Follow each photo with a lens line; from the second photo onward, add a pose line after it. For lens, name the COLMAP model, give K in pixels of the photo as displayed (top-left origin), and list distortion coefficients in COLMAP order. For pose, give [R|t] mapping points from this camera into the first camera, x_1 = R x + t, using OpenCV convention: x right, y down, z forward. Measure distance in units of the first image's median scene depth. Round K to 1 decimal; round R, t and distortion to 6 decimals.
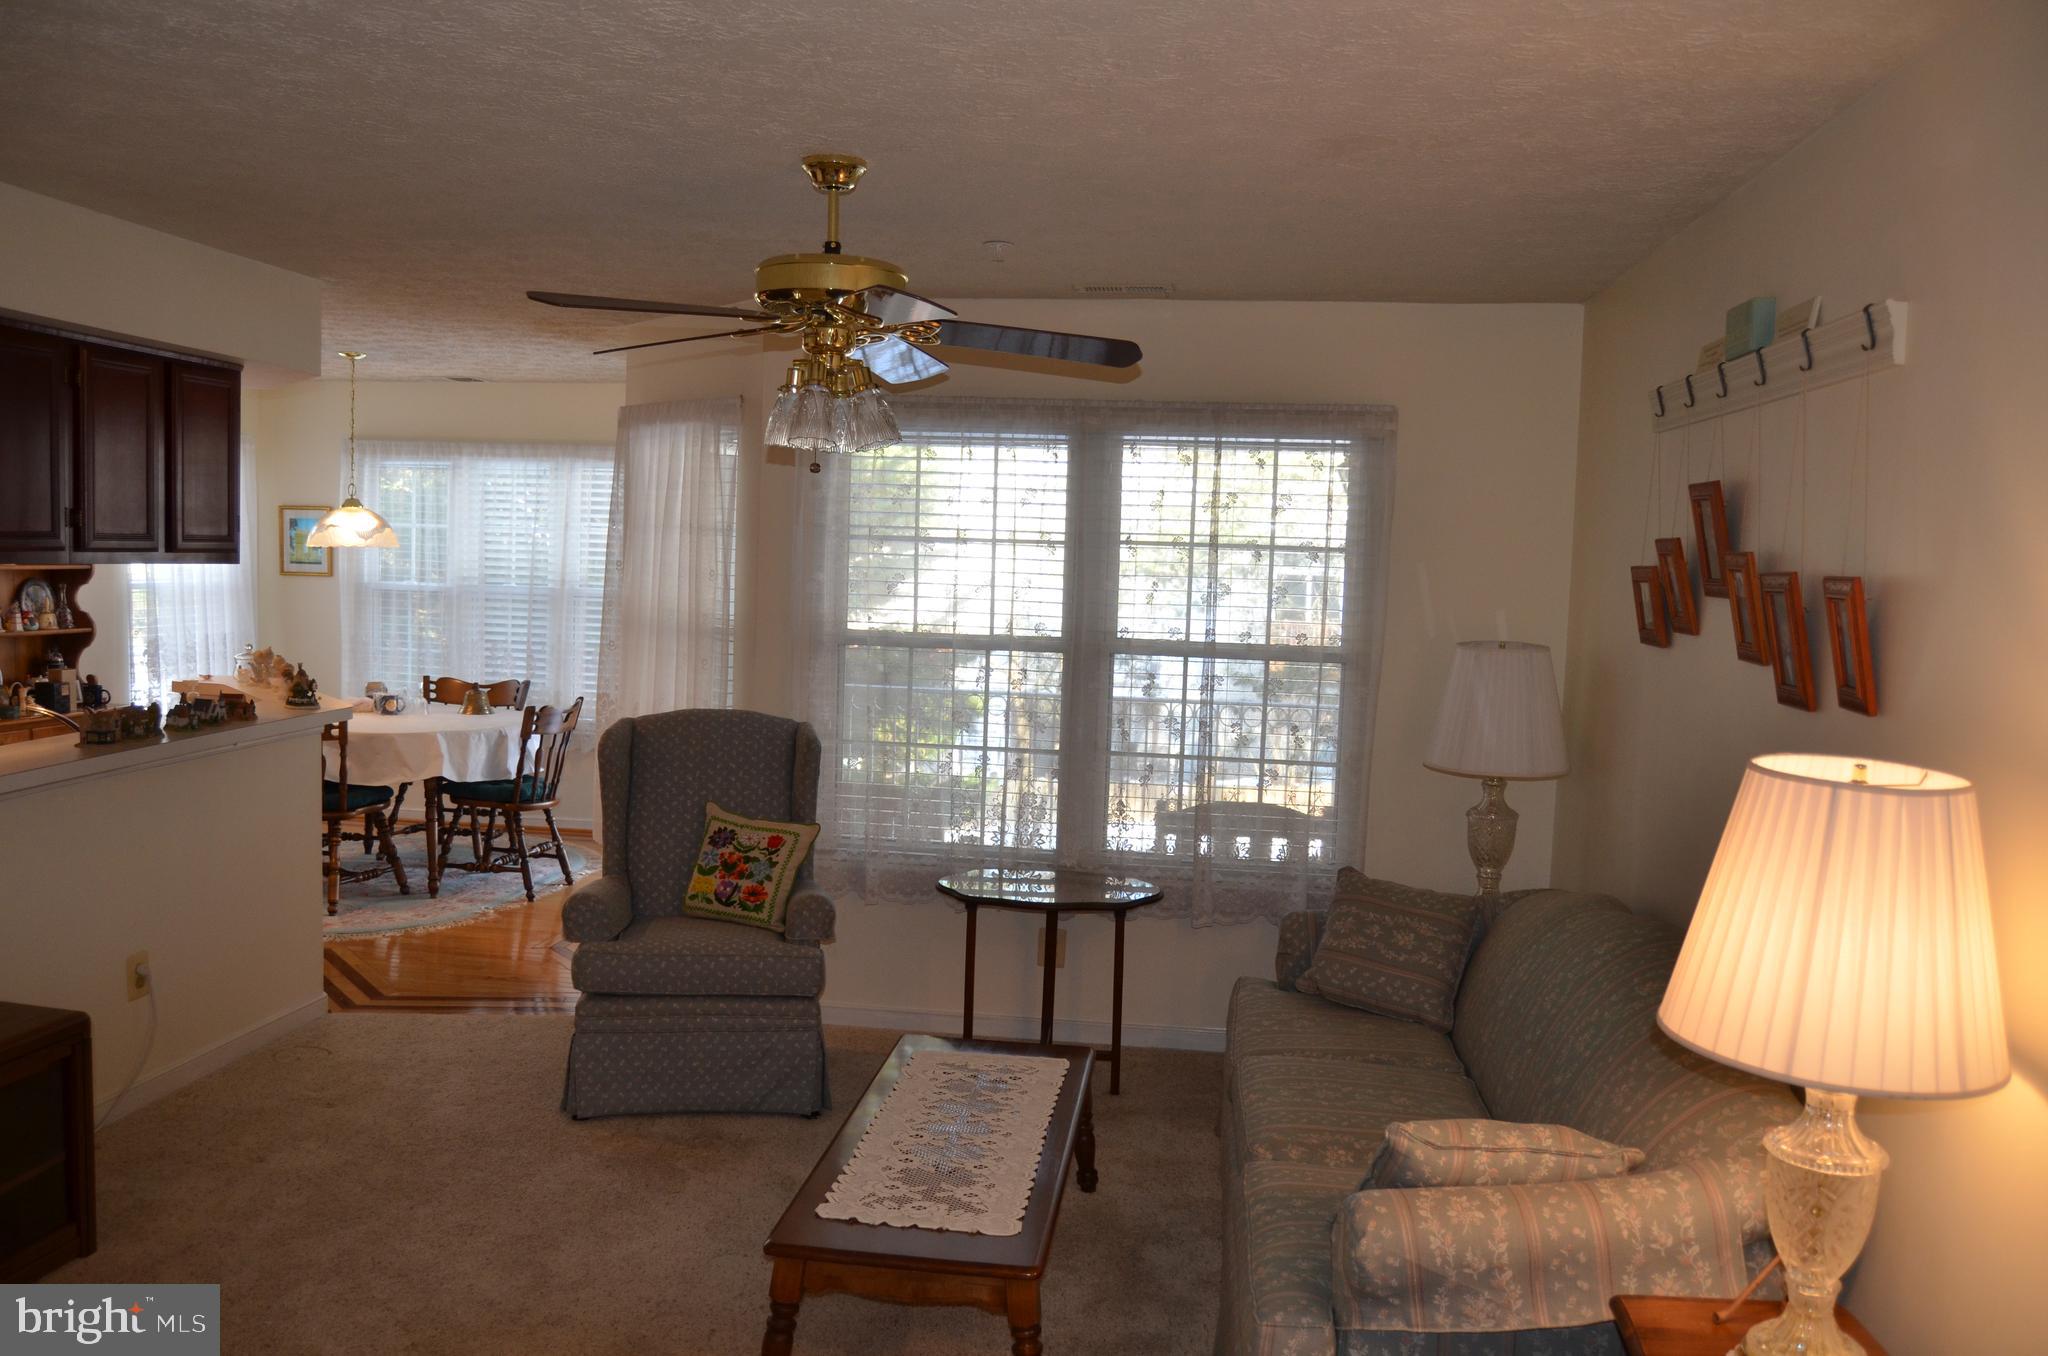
lens RADIAL K [[1630.7, 0, 1024.0], [0, 1630.7, 678.0], [0, 0, 1]] dist [-0.096369, 0.033851]
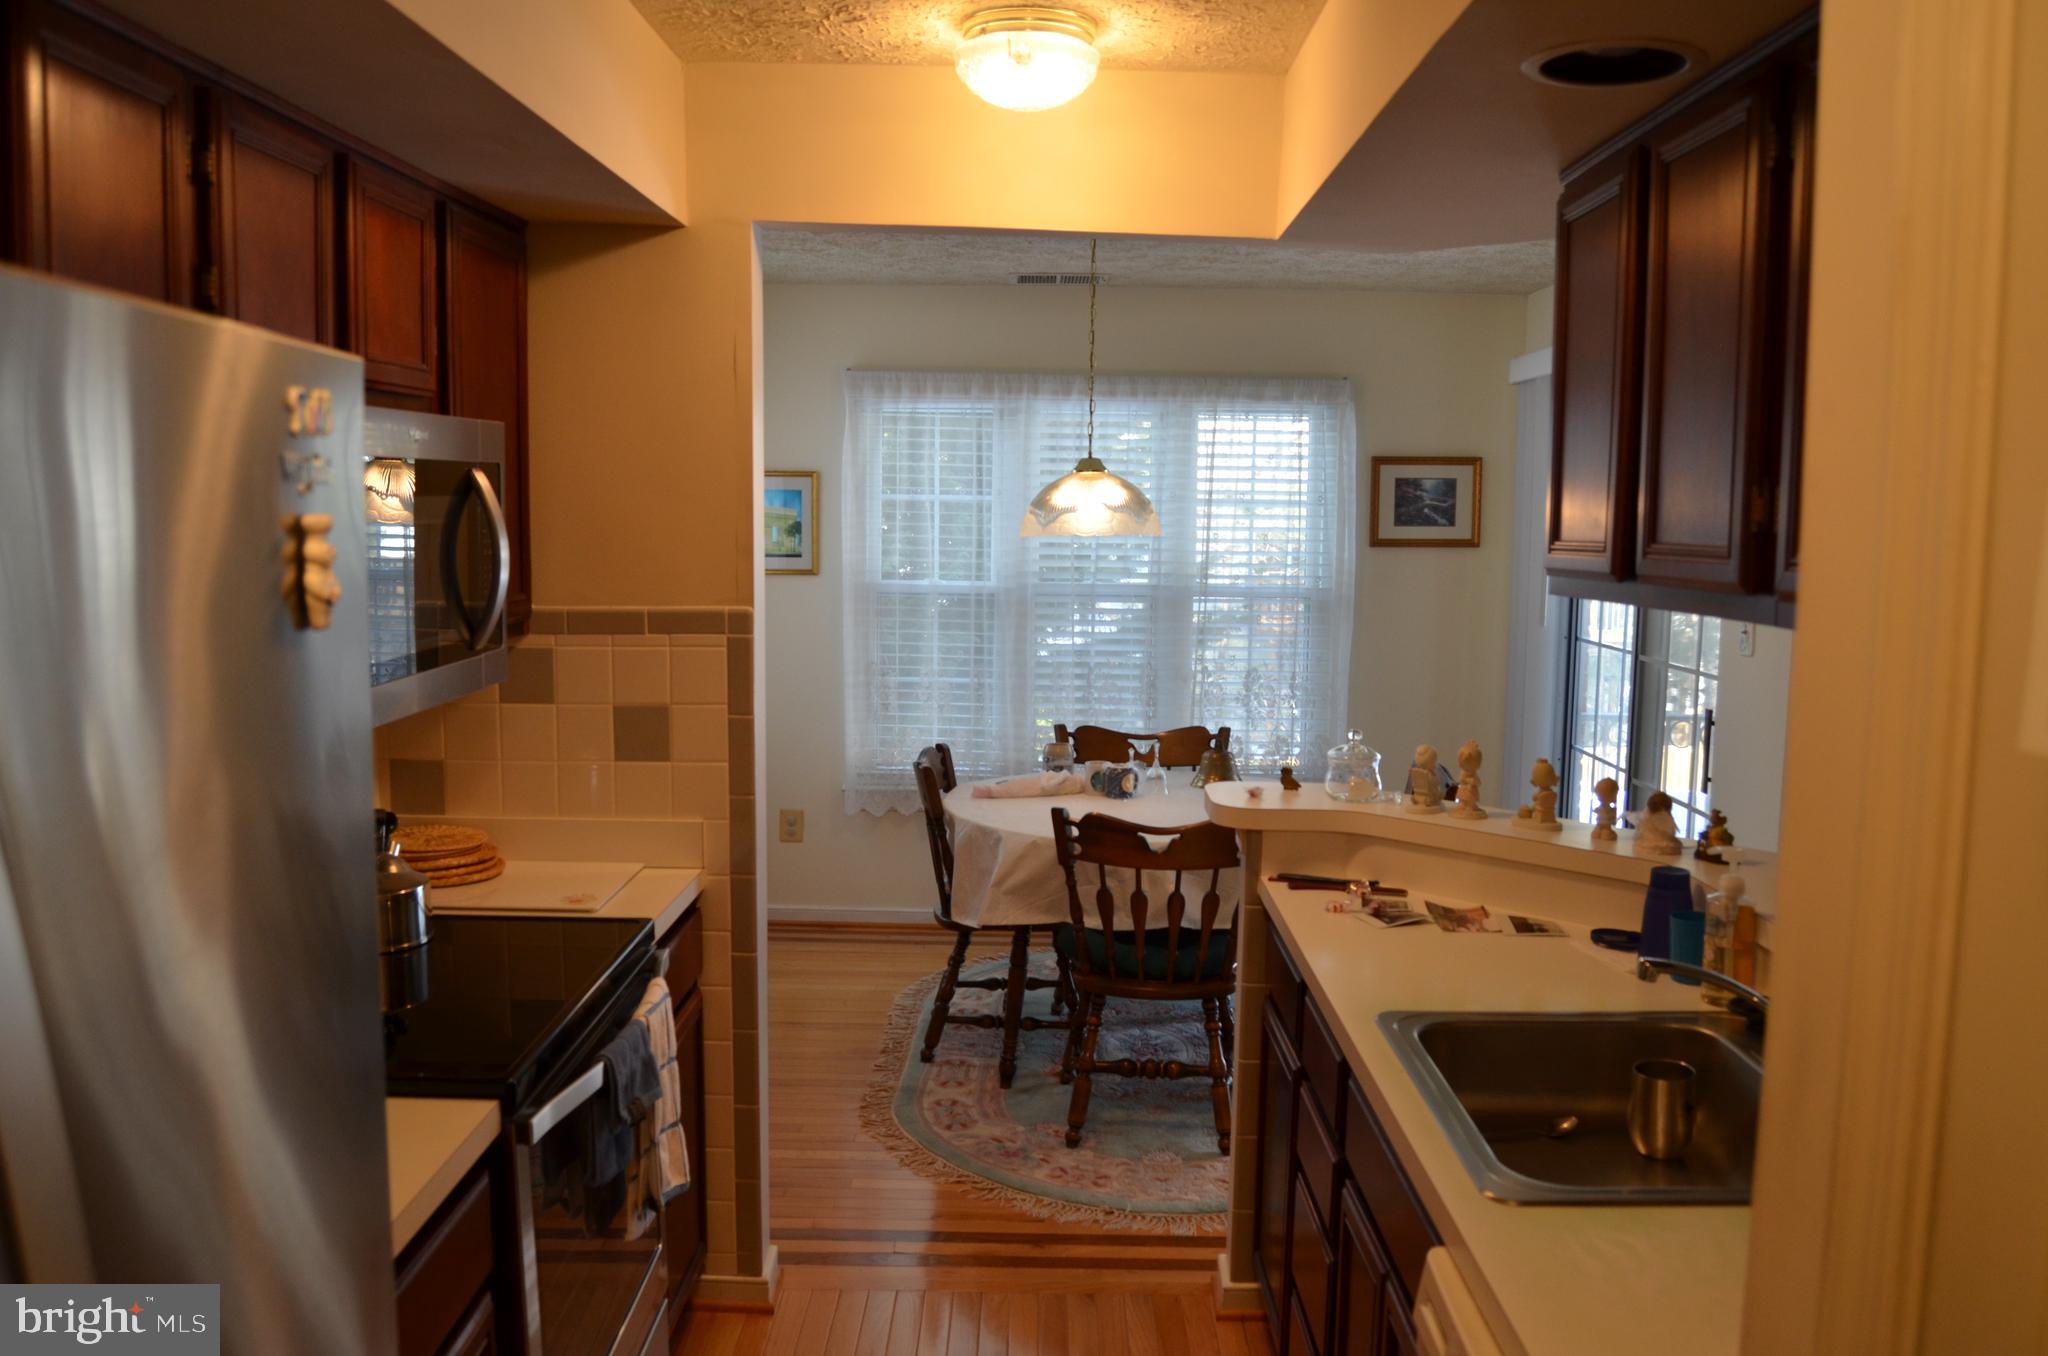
lens RADIAL K [[1630.7, 0, 1024.0], [0, 1630.7, 678.0], [0, 0, 1]] dist [-0.096369, 0.033851]
pose [[0.992112, -0.031633, 0.121299, -0.750860], [0.028163, 0.999147, 0.030218, -0.066621], [-0.122151, -0.026564, 0.992156, 0.536207]]
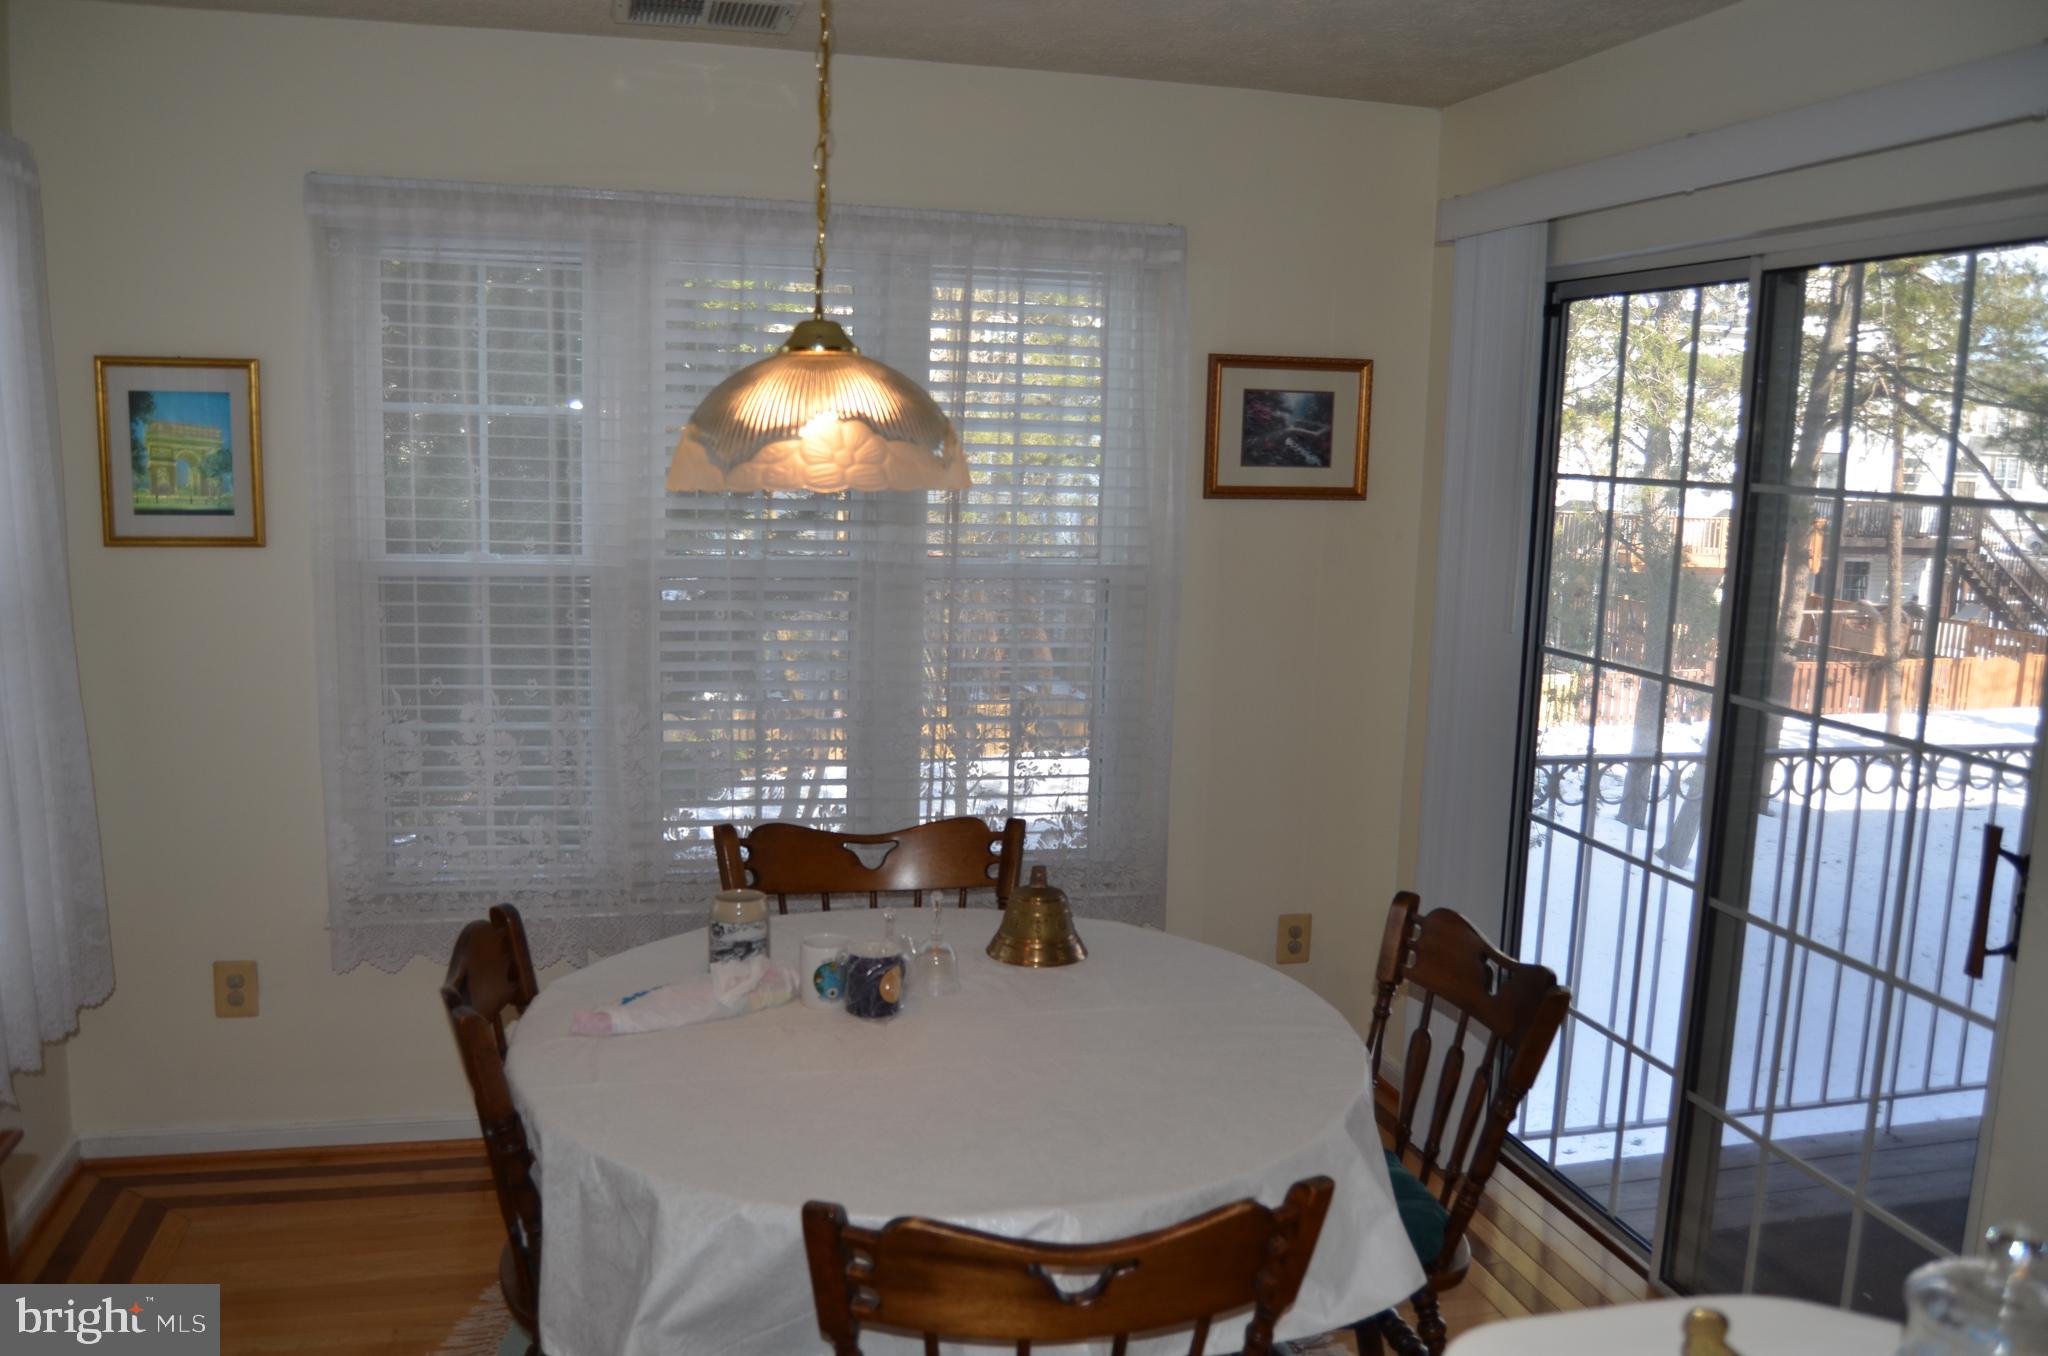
lens RADIAL K [[1641.8, 0, 1024.0], [0, 1641.8, 678.0], [0, 0, 1]] dist [-0.080077, 0.017545]
pose [[0.926974, -0.058964, 0.370463, -0.713567], [0.030320, 0.996115, 0.082677, -0.102318], [-0.373899, -0.065407, 0.925160, 1.016319]]
